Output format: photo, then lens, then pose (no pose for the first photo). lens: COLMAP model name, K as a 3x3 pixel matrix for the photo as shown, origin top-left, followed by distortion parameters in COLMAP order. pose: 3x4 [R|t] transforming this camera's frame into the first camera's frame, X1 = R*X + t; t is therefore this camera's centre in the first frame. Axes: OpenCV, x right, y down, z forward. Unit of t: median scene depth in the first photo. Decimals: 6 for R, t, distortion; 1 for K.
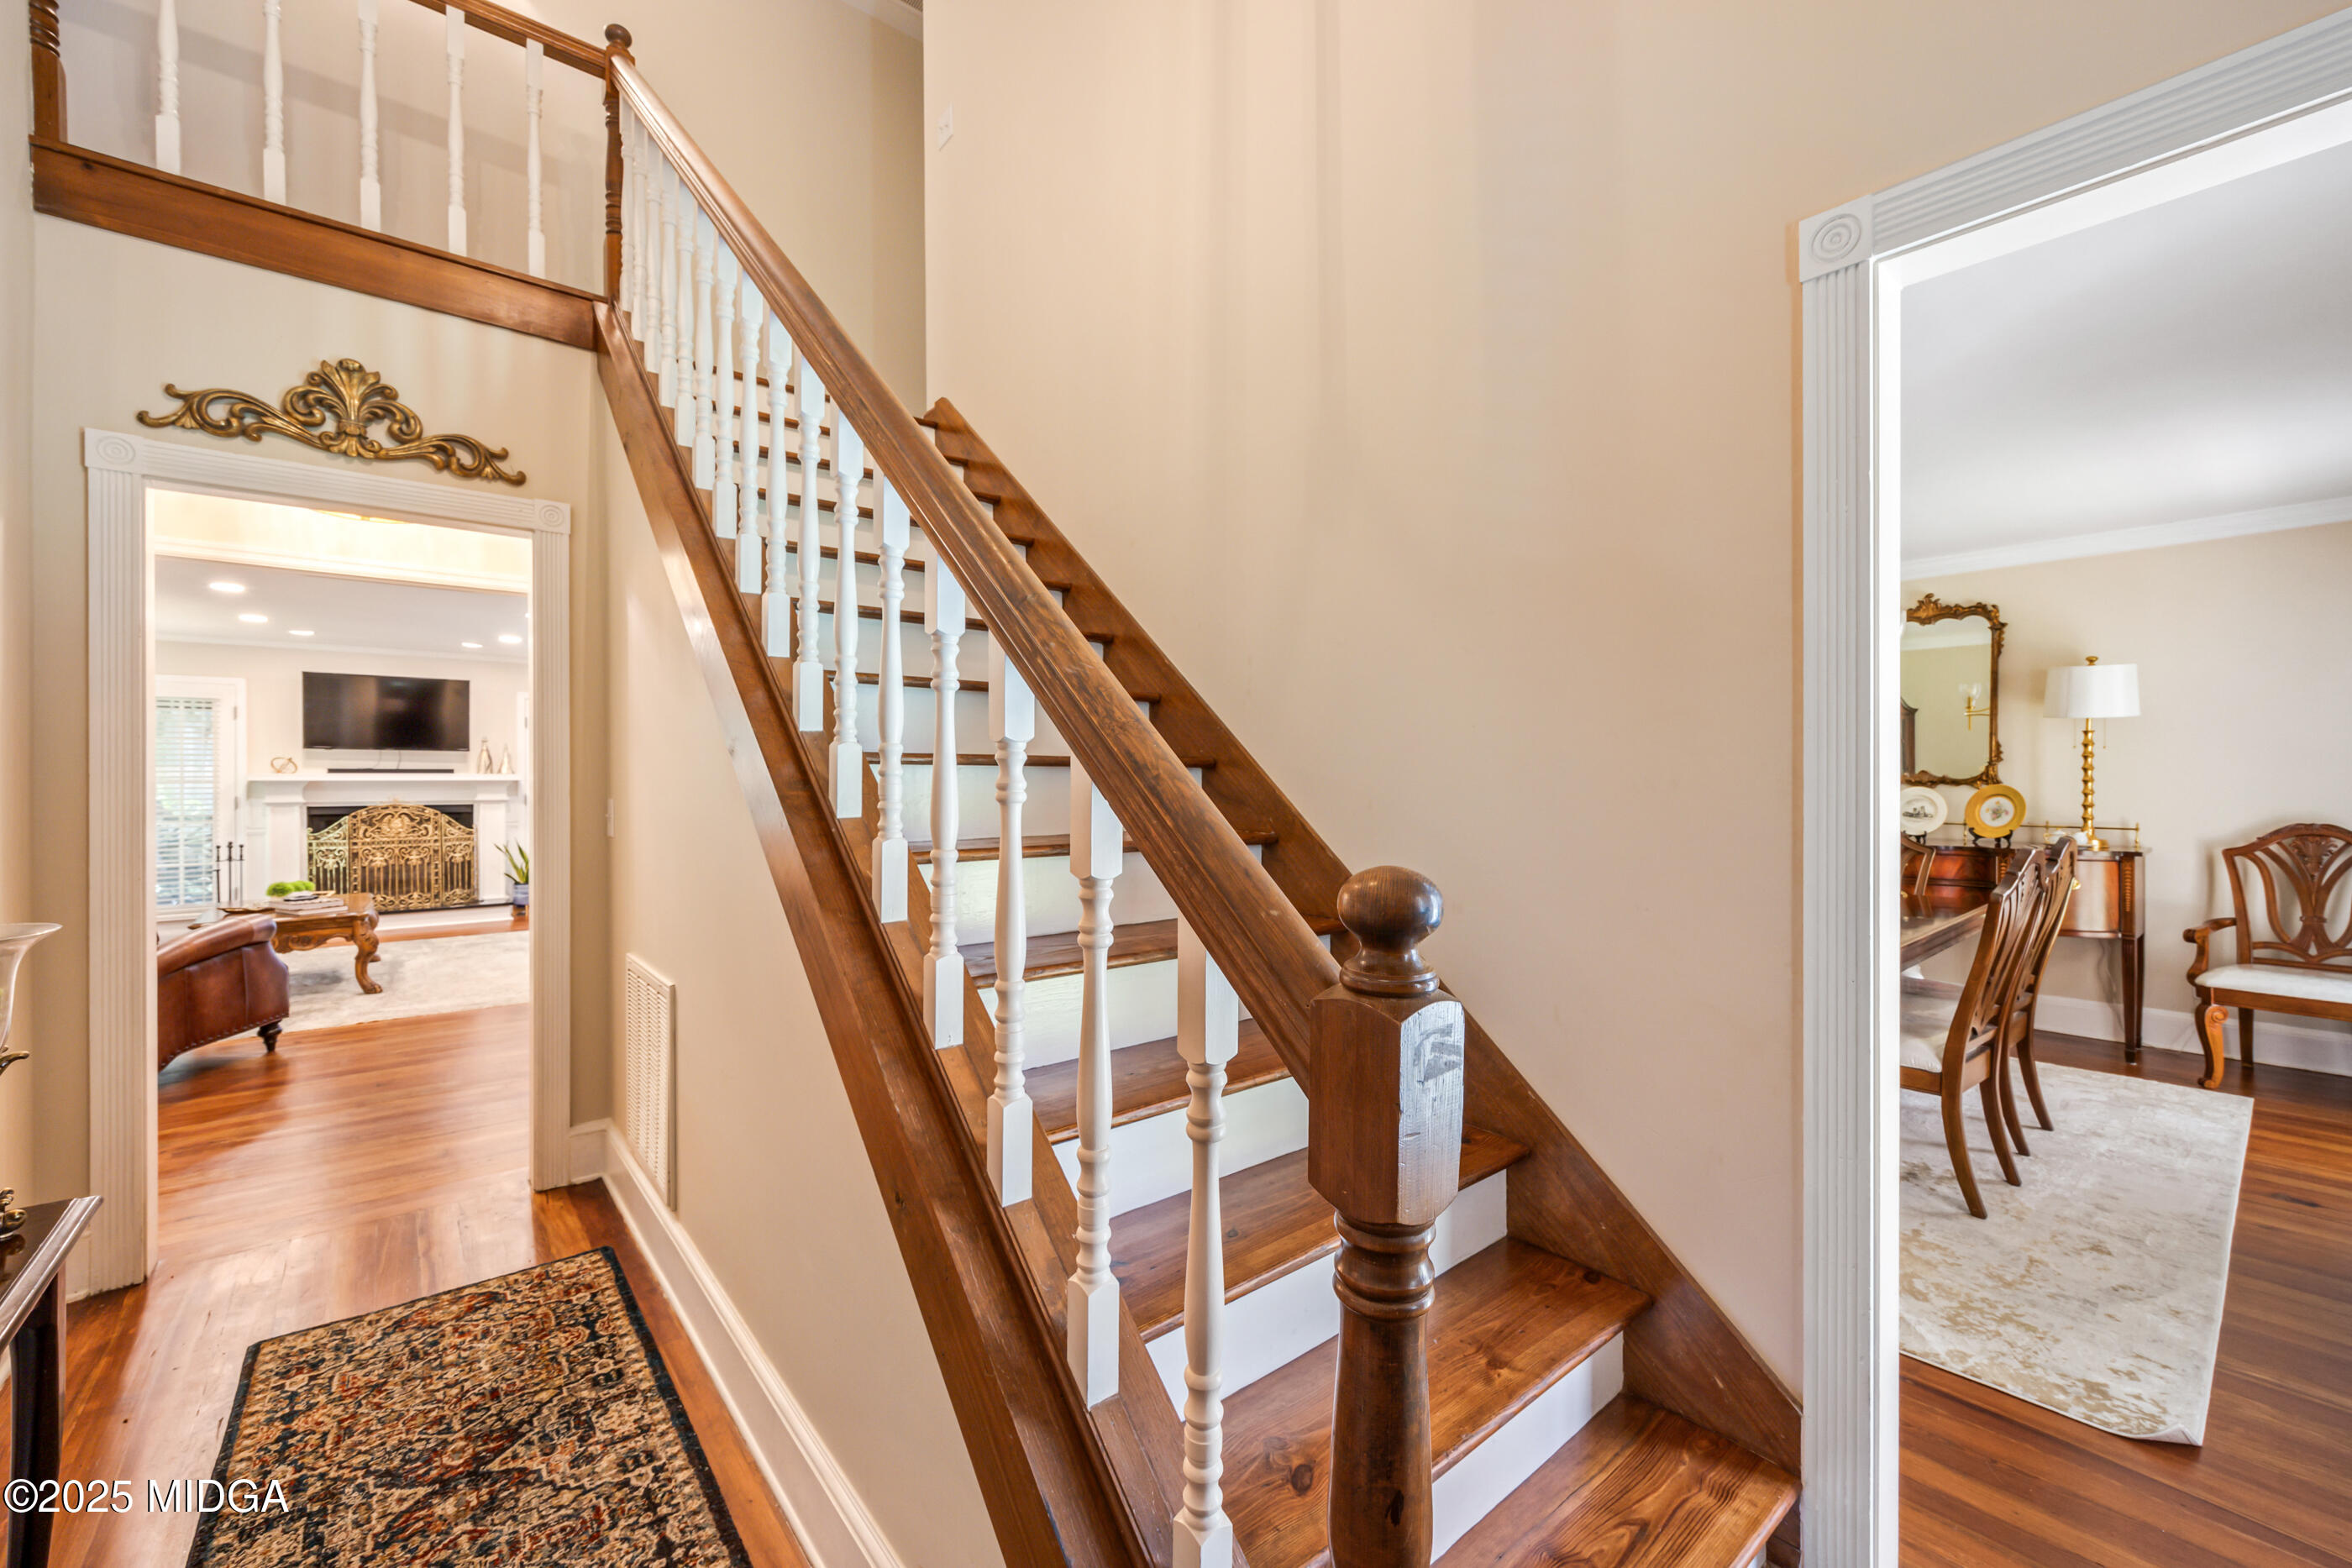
lens RADIAL K [[947.5, 0, 1176.0], [0, 947.5, 784.0], [0, 0, 1]] dist [0.000354, 0.000102]
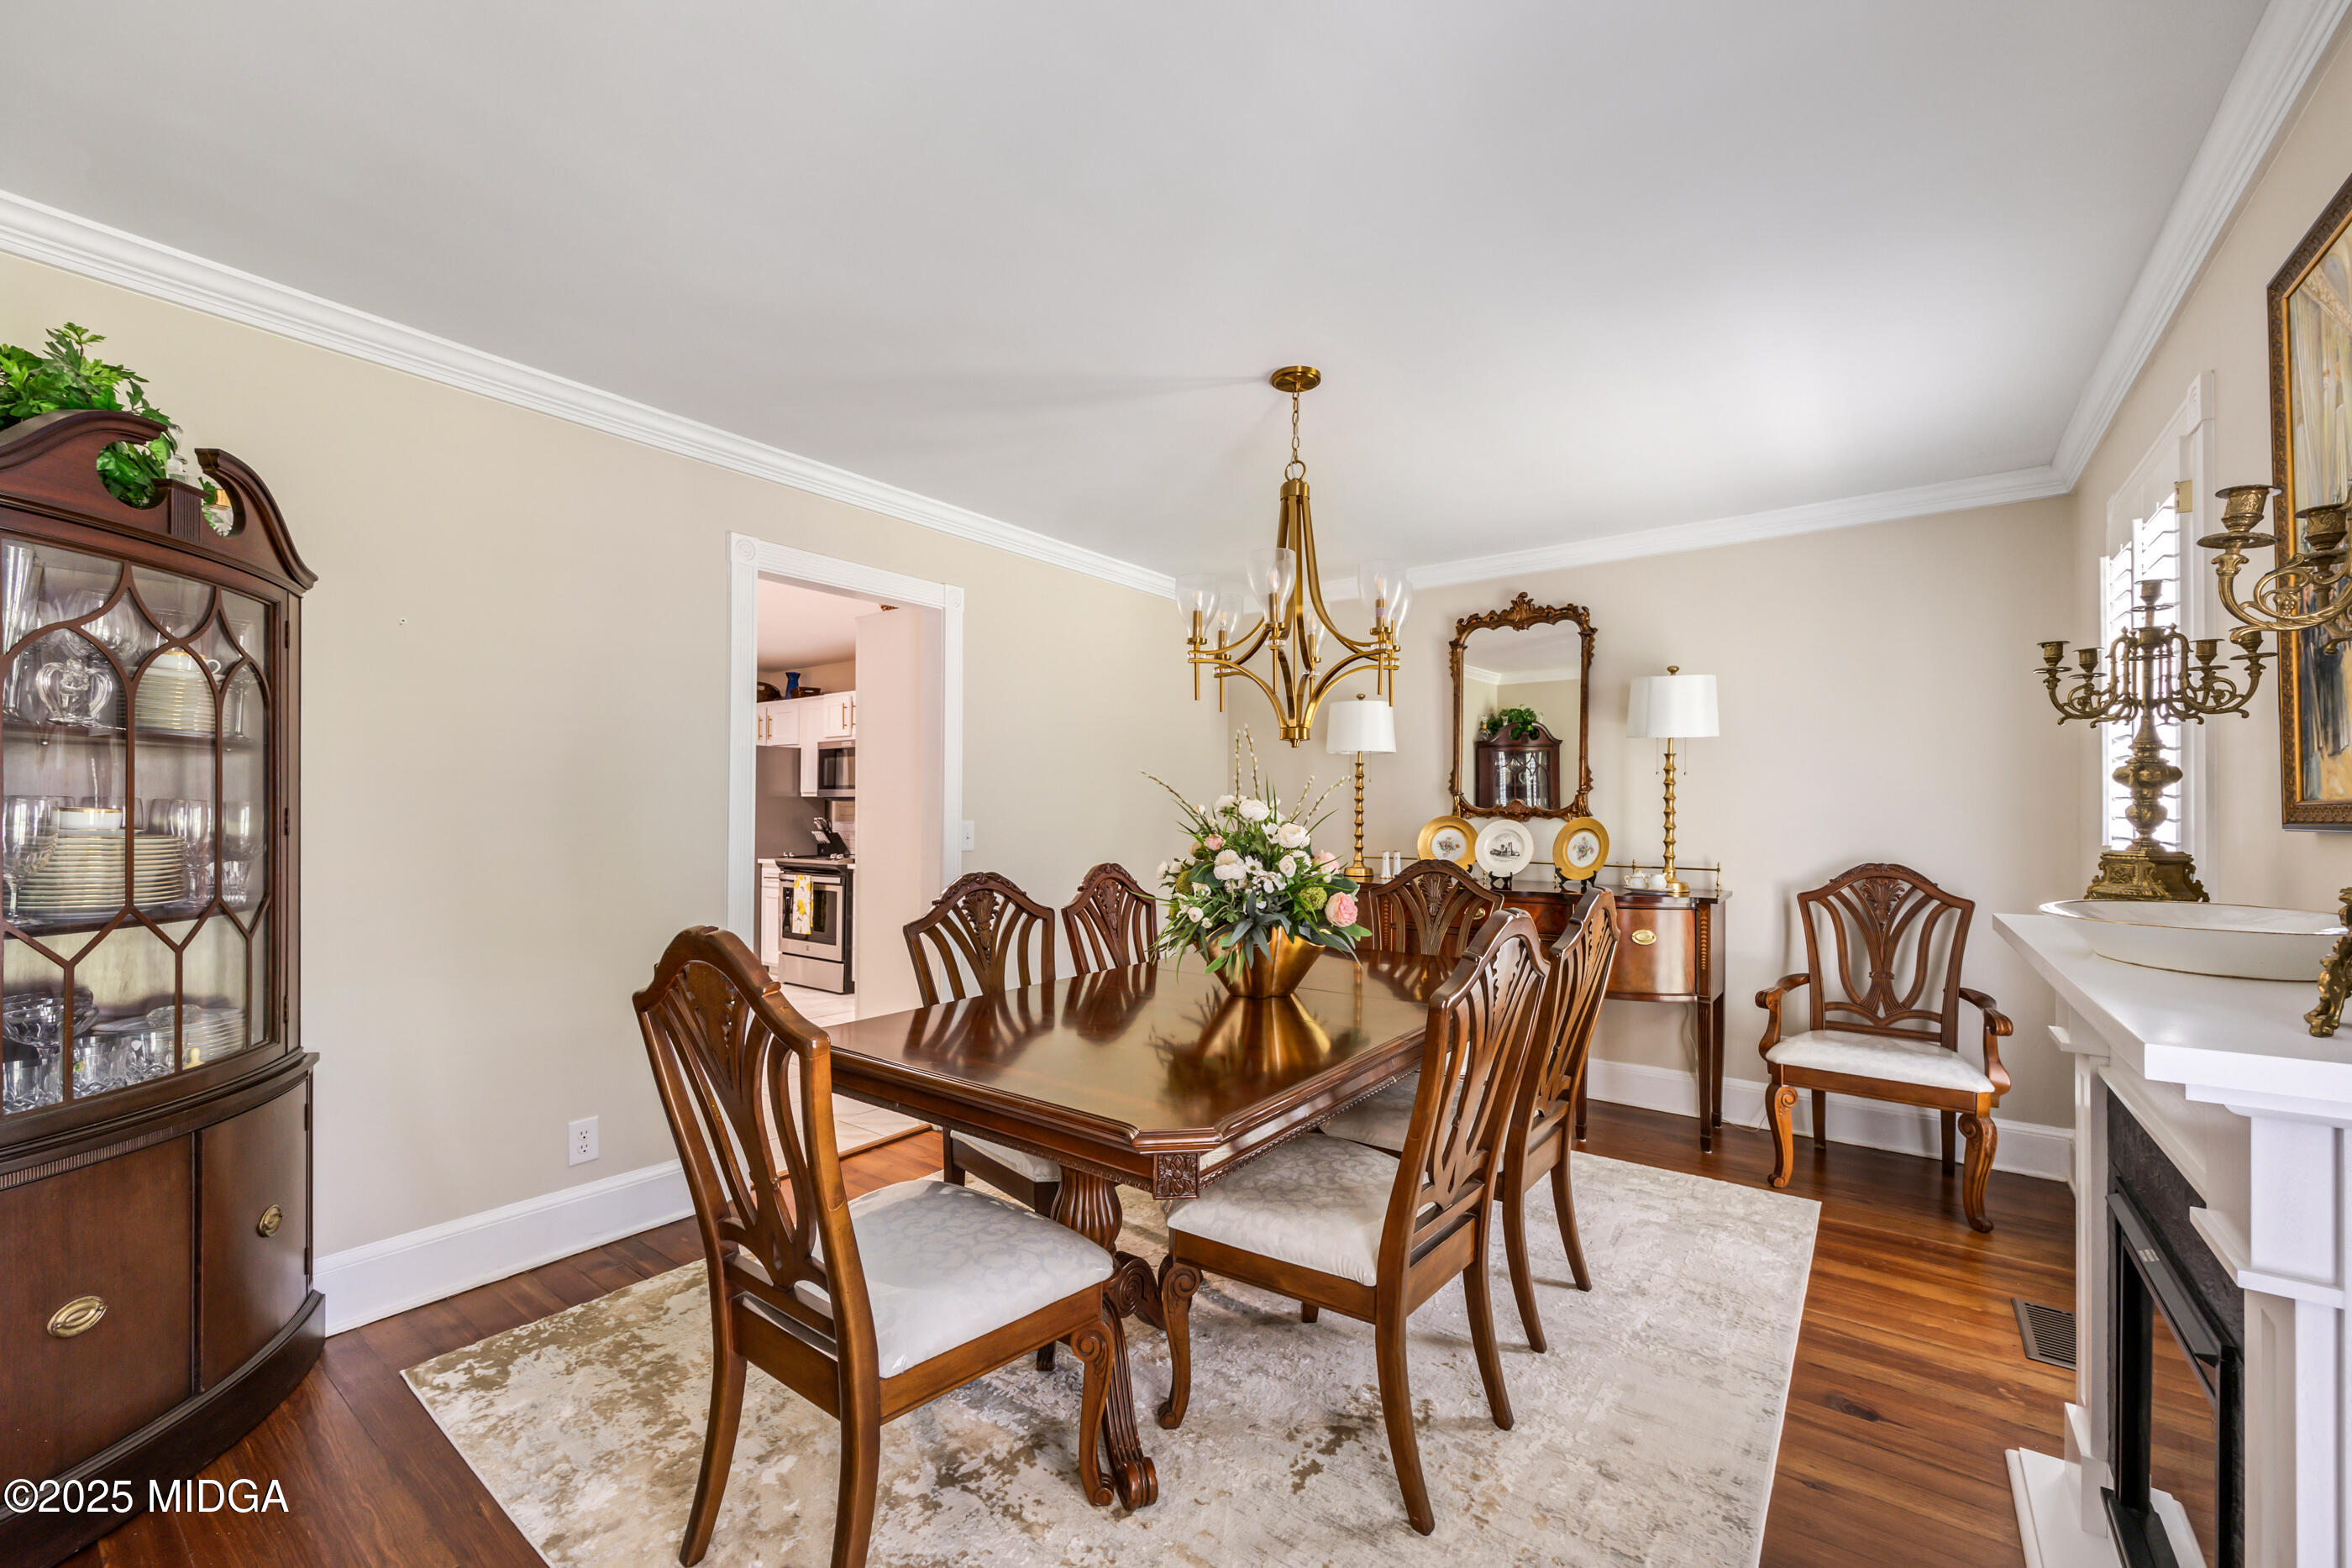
lens RADIAL K [[942.0, 0, 1175.7], [0, 942.0, 812.3], [0, 0, 1]] dist [-0.002396, -0.000217]
pose [[0.975098, 0.006247, 0.221688, 0.374335], [-0.005286, 0.999974, -0.004925, 0.002514], [-0.221713, 0.003631, 0.975105, 0.301143]]
